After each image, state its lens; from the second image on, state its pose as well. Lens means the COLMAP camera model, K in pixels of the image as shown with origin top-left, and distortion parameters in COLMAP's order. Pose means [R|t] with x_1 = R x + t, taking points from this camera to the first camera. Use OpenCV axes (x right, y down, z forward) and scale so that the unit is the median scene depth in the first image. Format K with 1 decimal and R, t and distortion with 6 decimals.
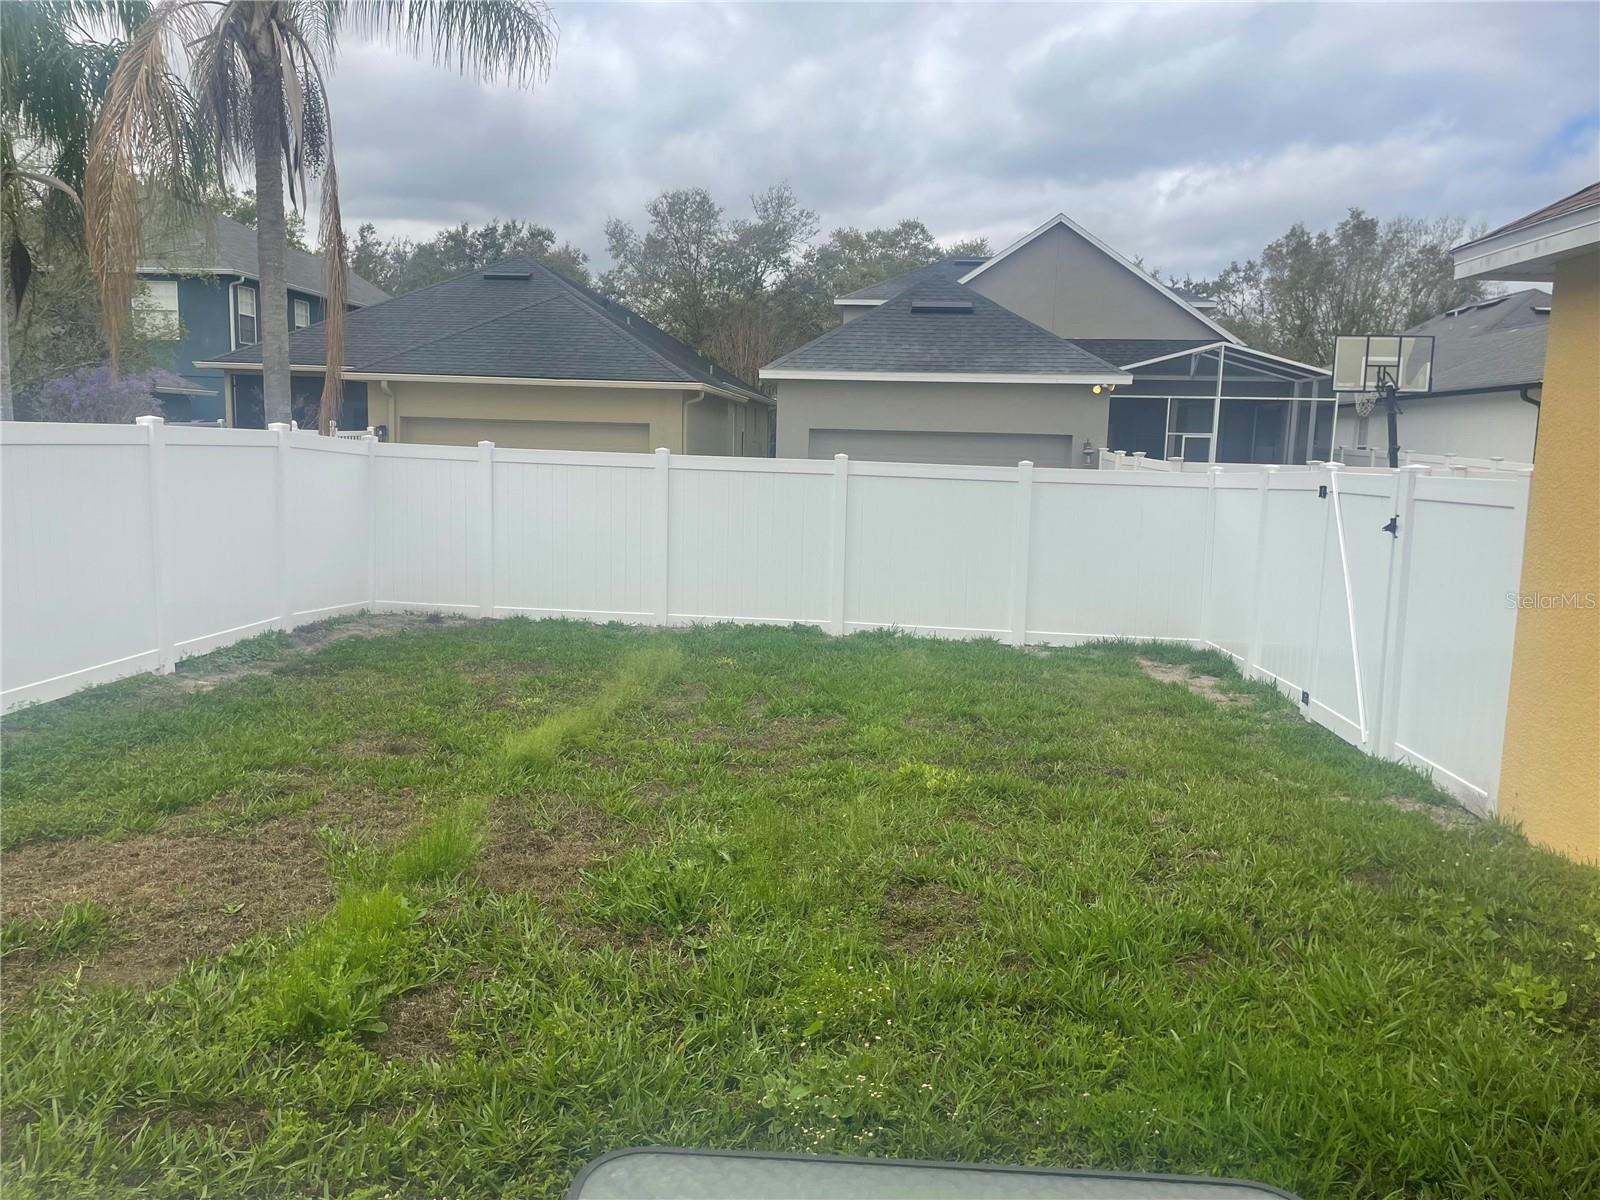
lens RADIAL K [[1188.6, 0, 787.4], [0, 1188.6, 596.9], [0, 0, 1]] dist [0.101611, -0.128473]
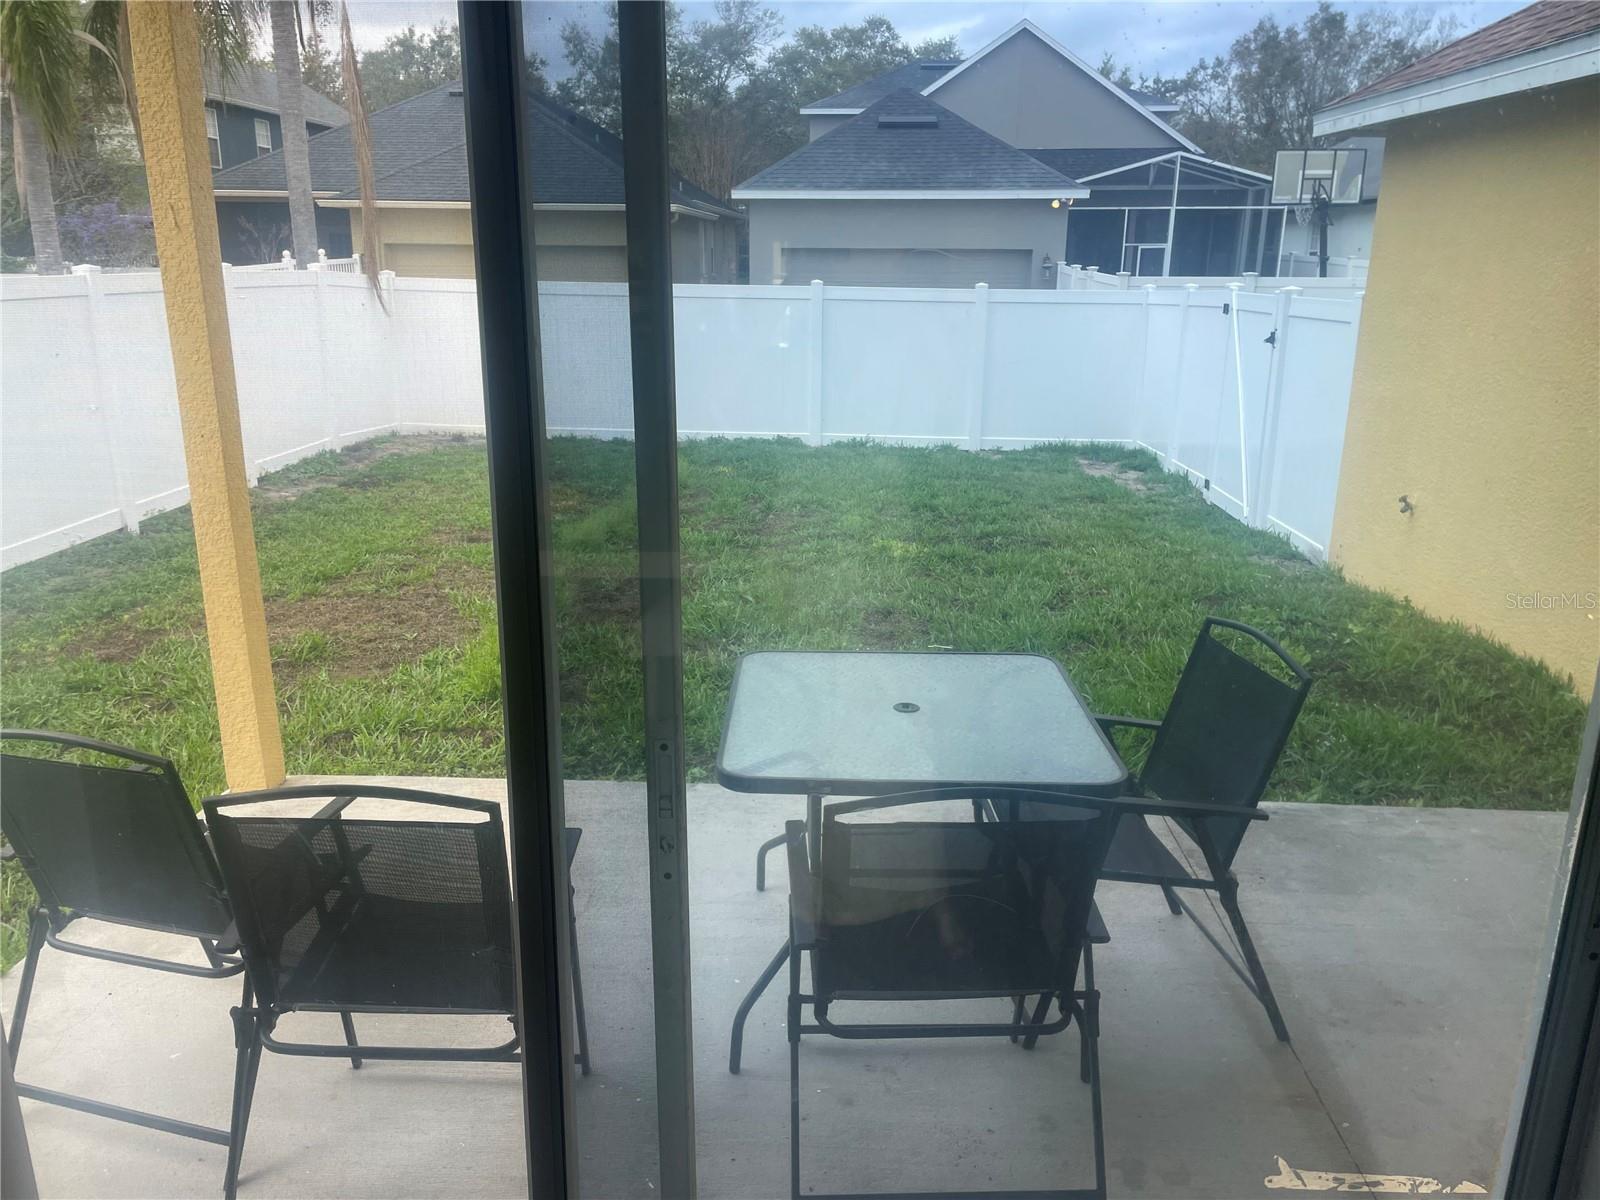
lens RADIAL K [[1188.6, 0, 787.4], [0, 1188.6, 596.9], [0, 0, 1]] dist [0.101611, -0.128473]
pose [[0.999389, -0.026787, 0.022473, -0.014675], [0.023093, 0.988259, 0.151033, 0.002541], [-0.026255, -0.150422, 0.988273, -0.140662]]
